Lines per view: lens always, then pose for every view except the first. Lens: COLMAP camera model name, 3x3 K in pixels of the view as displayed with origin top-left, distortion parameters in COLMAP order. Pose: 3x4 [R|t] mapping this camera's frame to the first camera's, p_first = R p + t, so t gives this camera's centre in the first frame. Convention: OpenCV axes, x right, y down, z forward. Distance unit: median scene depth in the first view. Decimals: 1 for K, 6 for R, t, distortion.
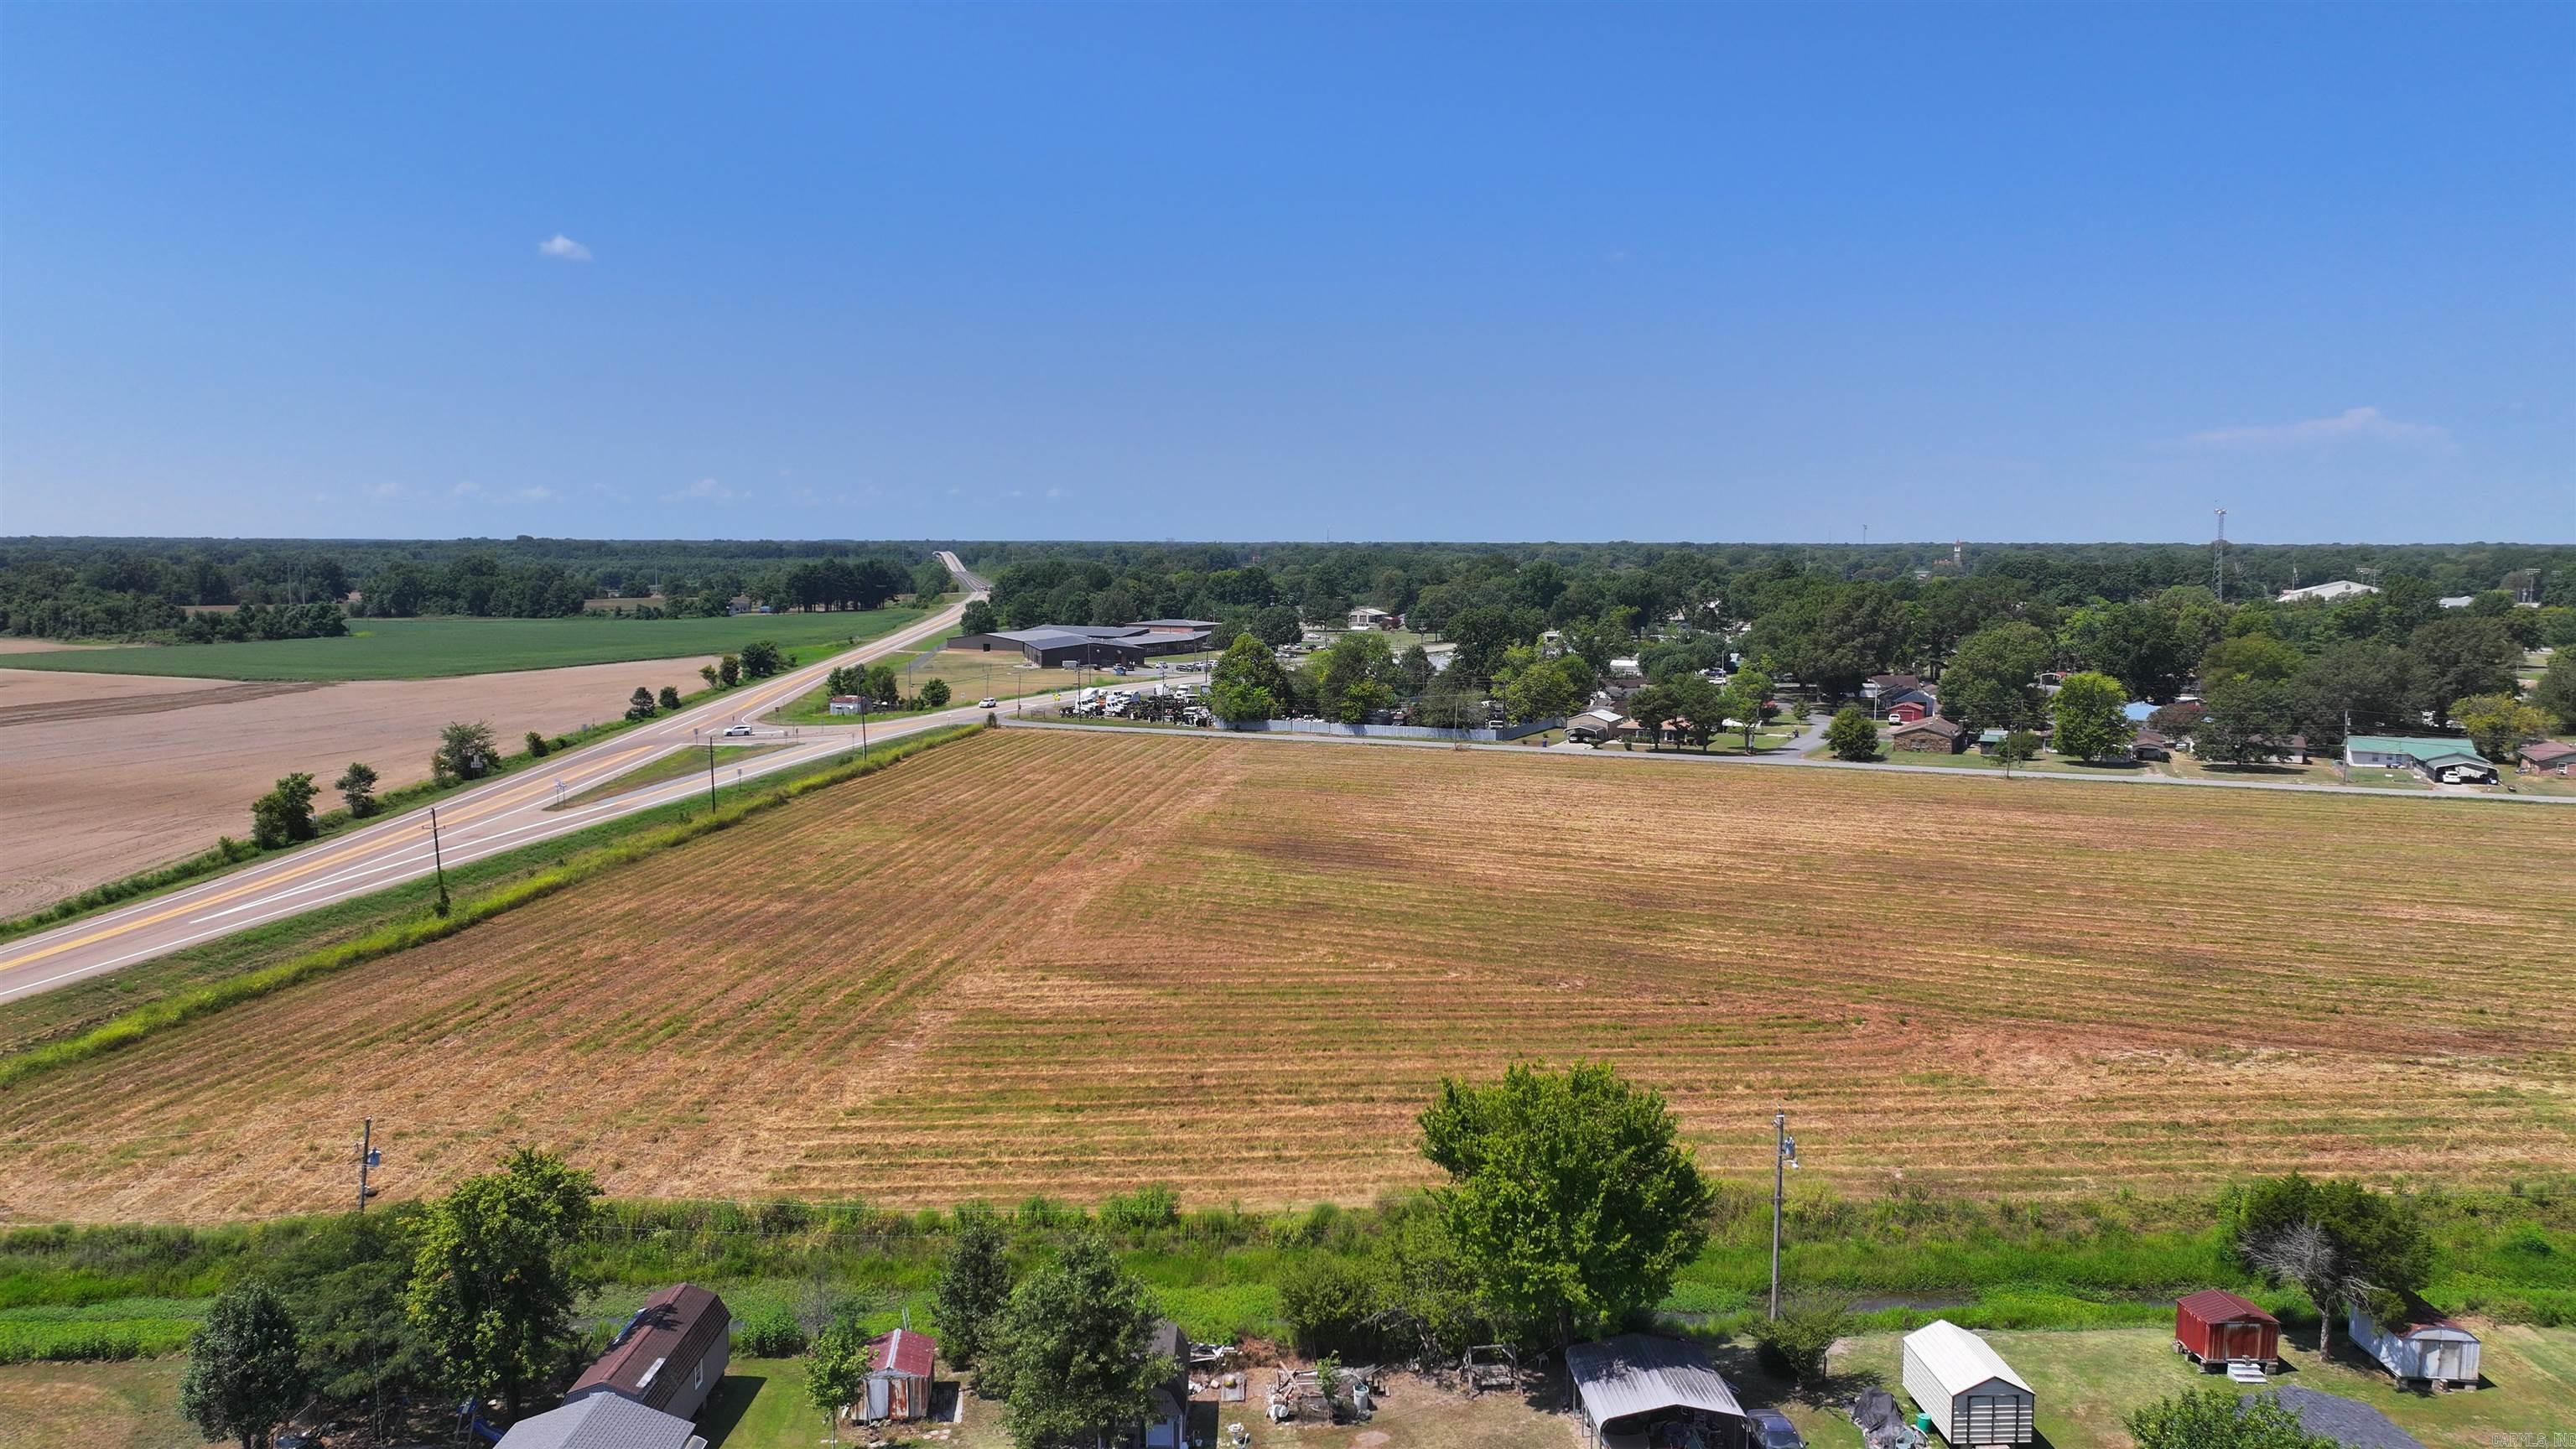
lens RADIAL K [[1802.4, 0, 1290.3], [0, 1802.4, 726.2], [0, 0, 1]] dist [-0.001687, 0.018188]
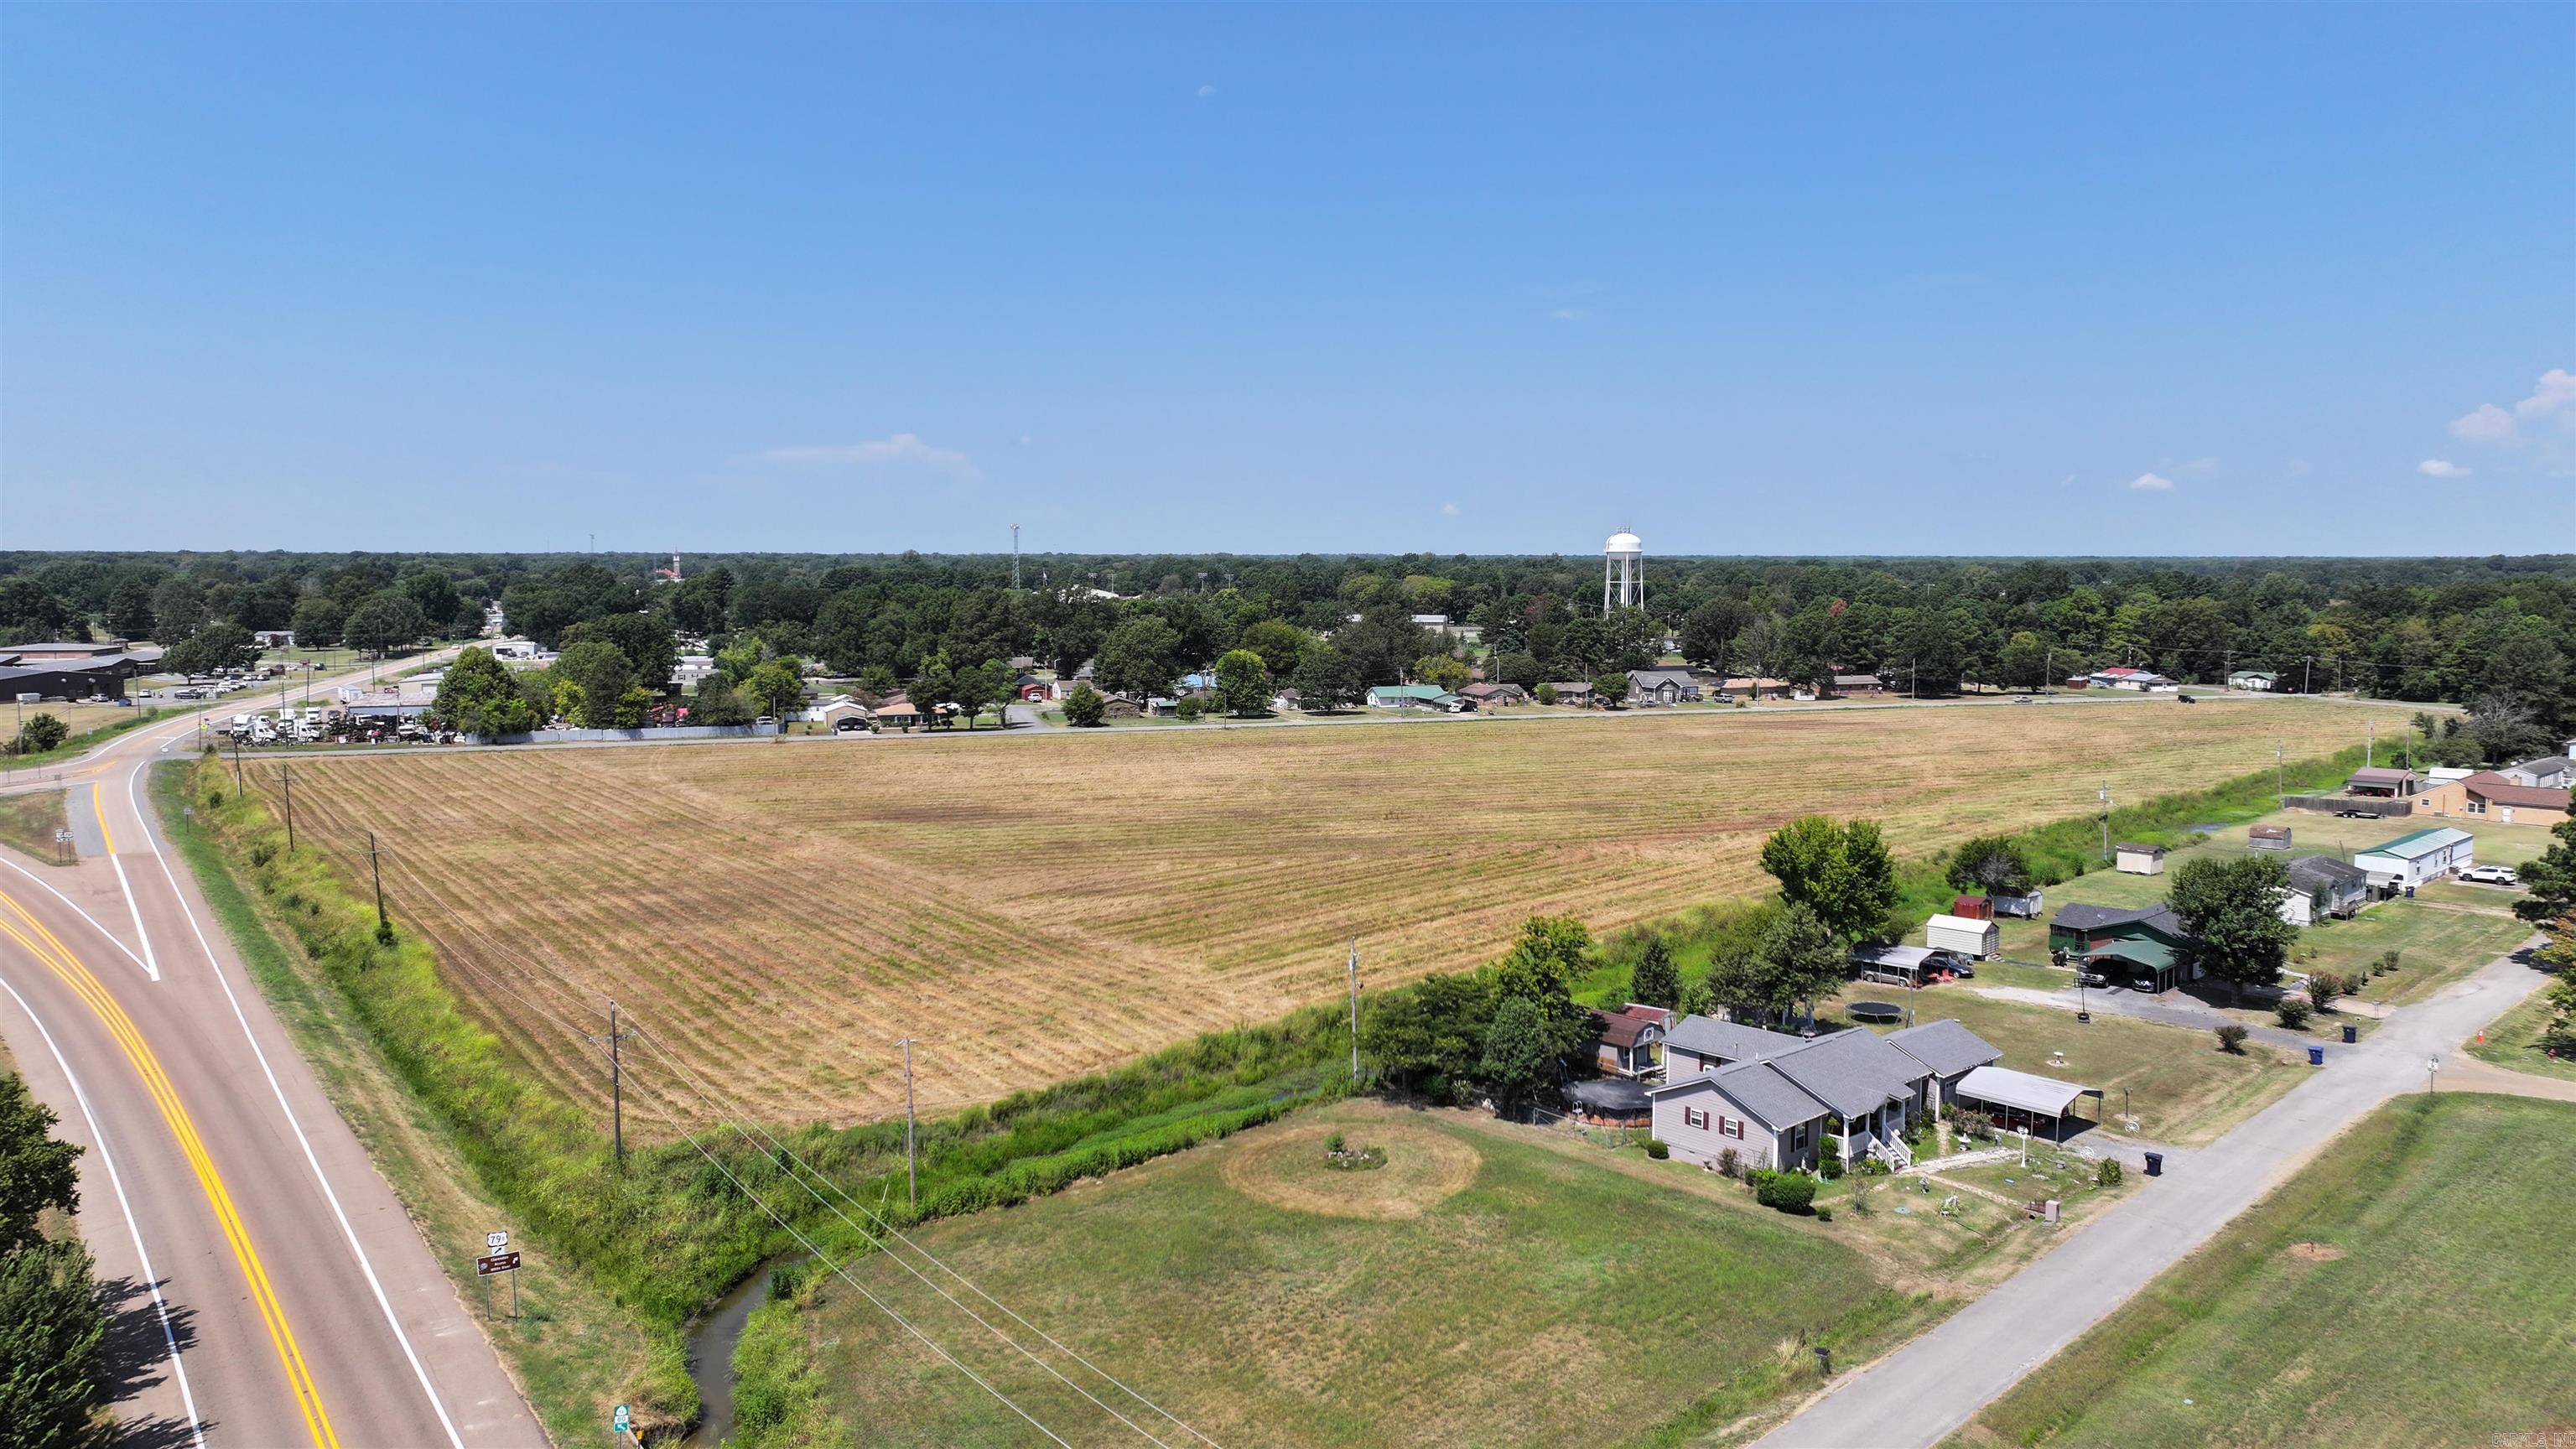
lens RADIAL K [[1802.4, 0, 1287.5], [0, 1802.4, 729.9], [0, 0, 1]] dist [-0.001687, 0.018188]
pose [[0.739404, -0.065979, 0.670021, -0.295277], [0.067889, 0.997421, 0.023300, 0.000871], [-0.669830, 0.028259, 0.741976, -0.016488]]
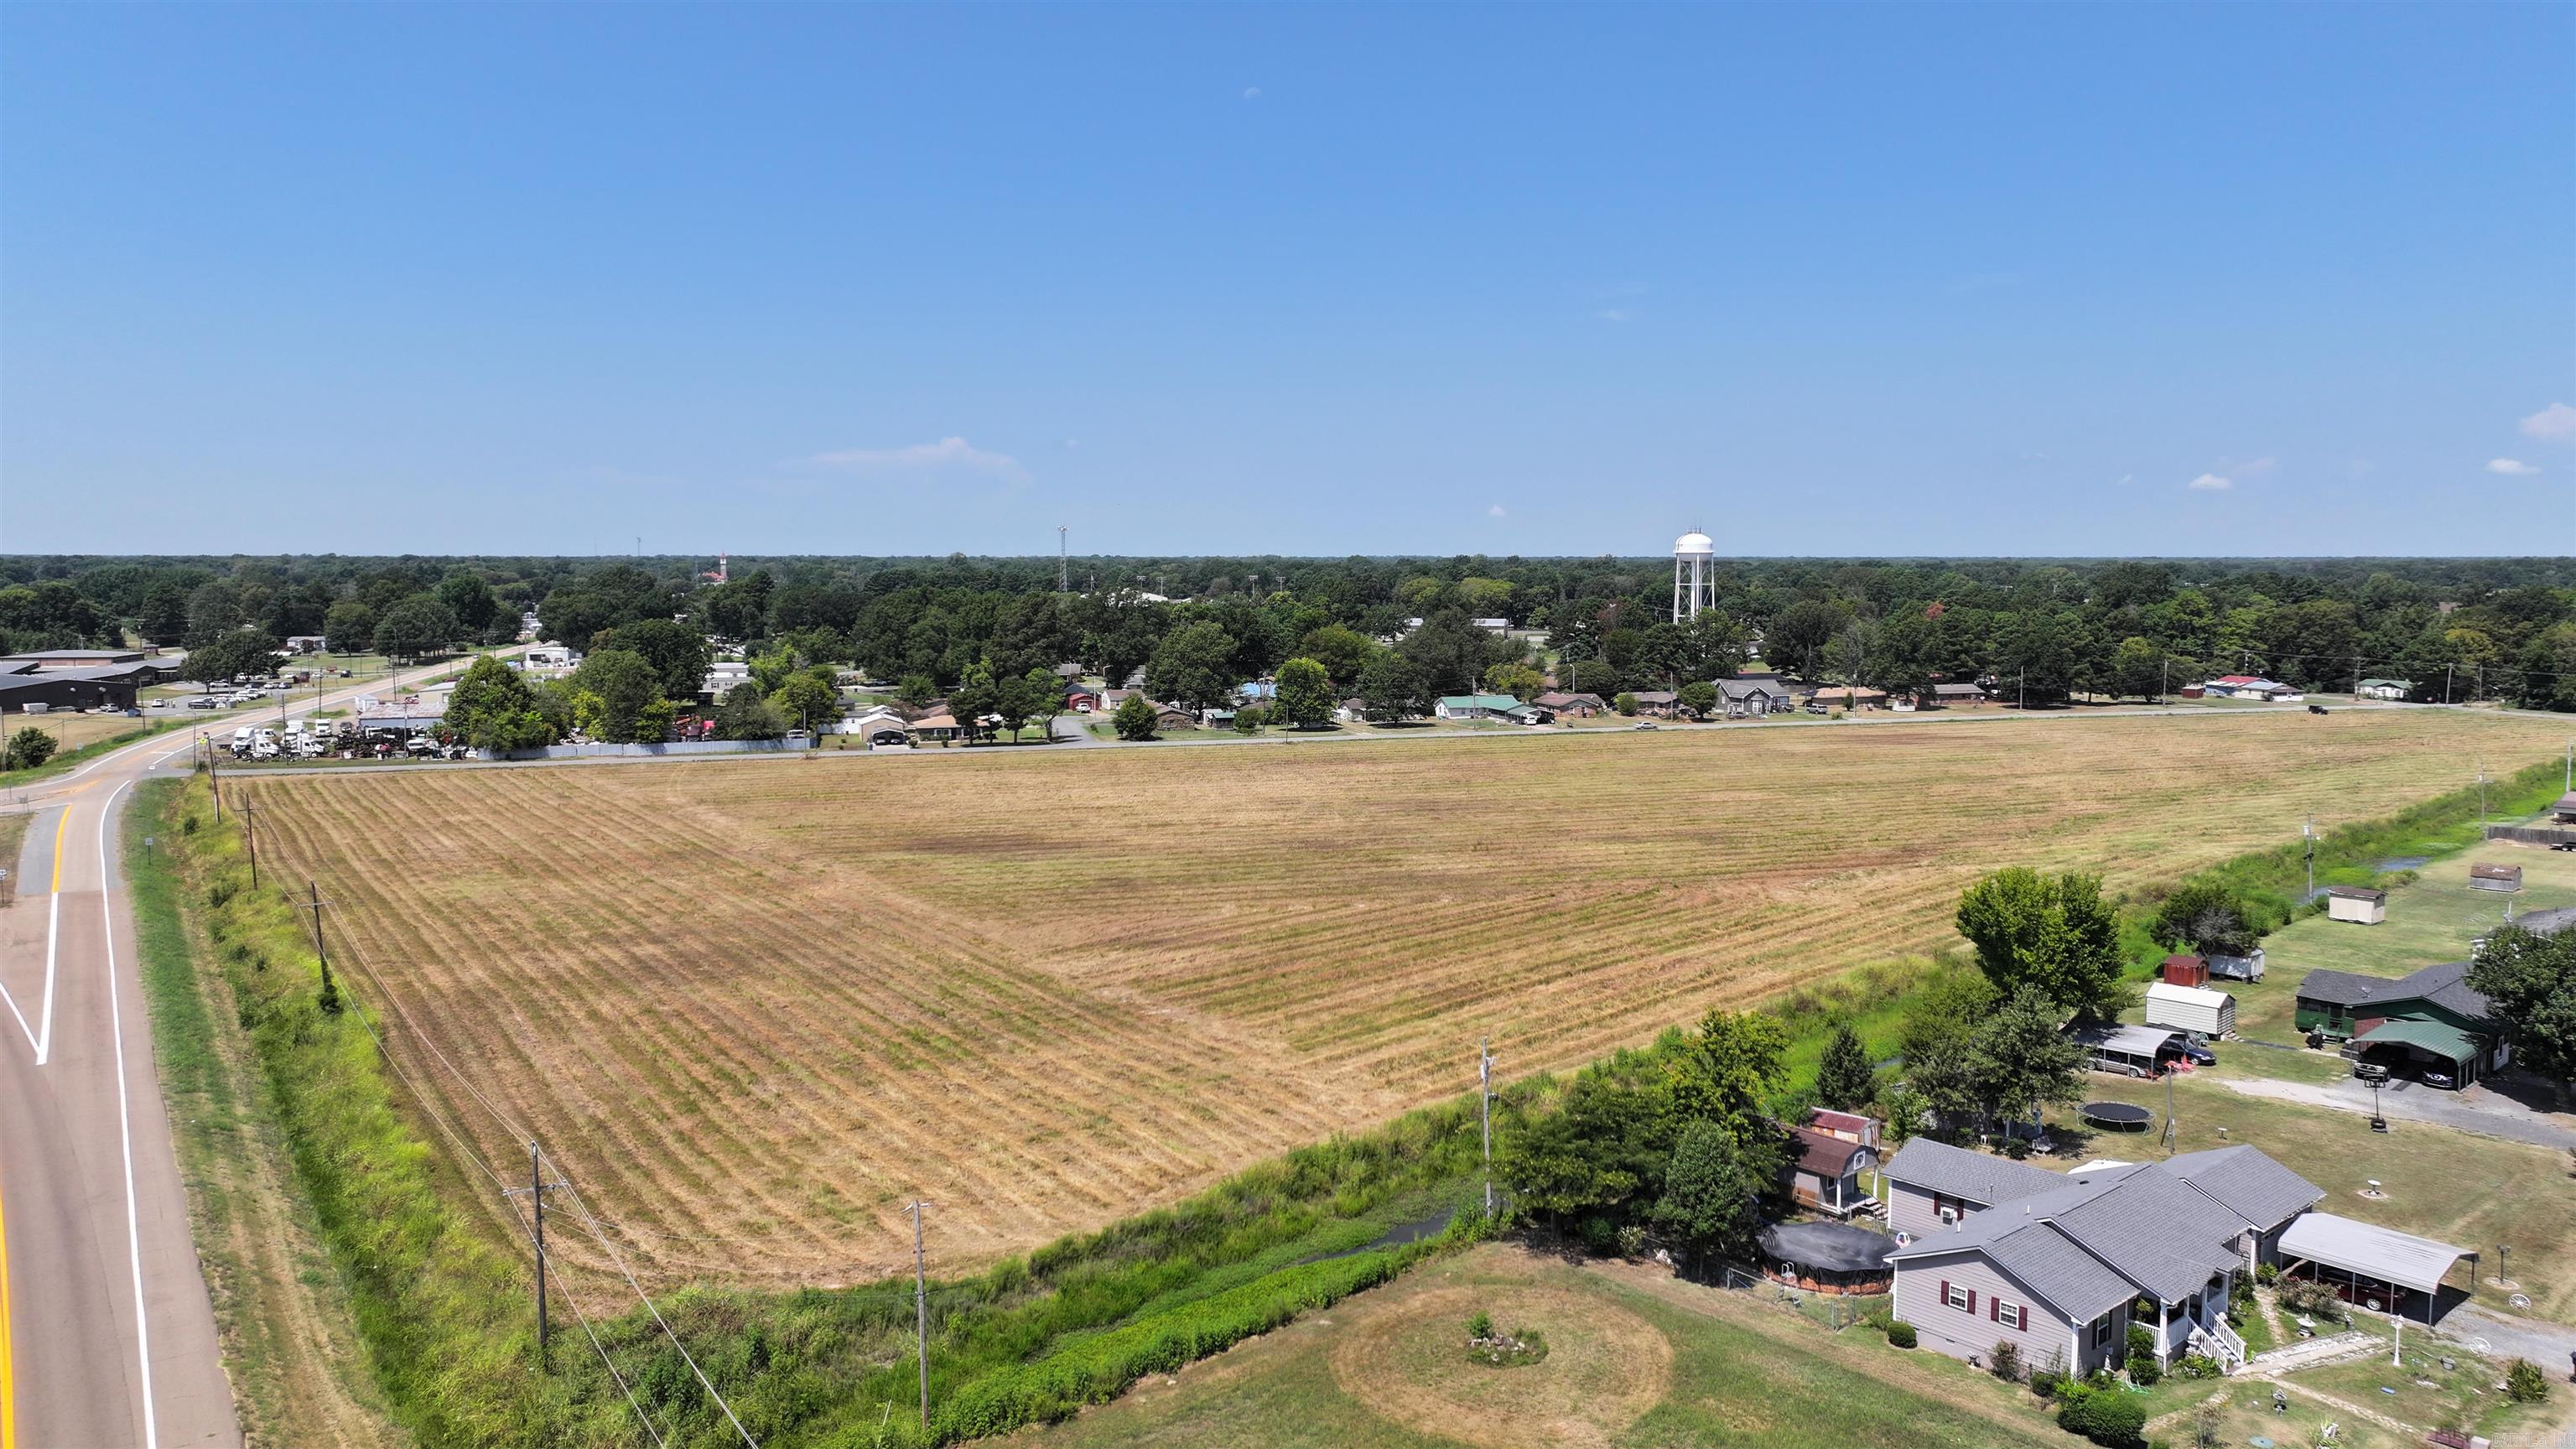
lens RADIAL K [[1802.4, 0, 1289.6], [0, 1802.4, 725.3], [0, 0, 1]] dist [-0.001687, 0.018188]
pose [[0.755650, -0.063037, 0.651935, -0.262363], [0.067772, 0.997540, 0.017901, -0.003749], [-0.651460, 0.030656, 0.758064, 0.032425]]
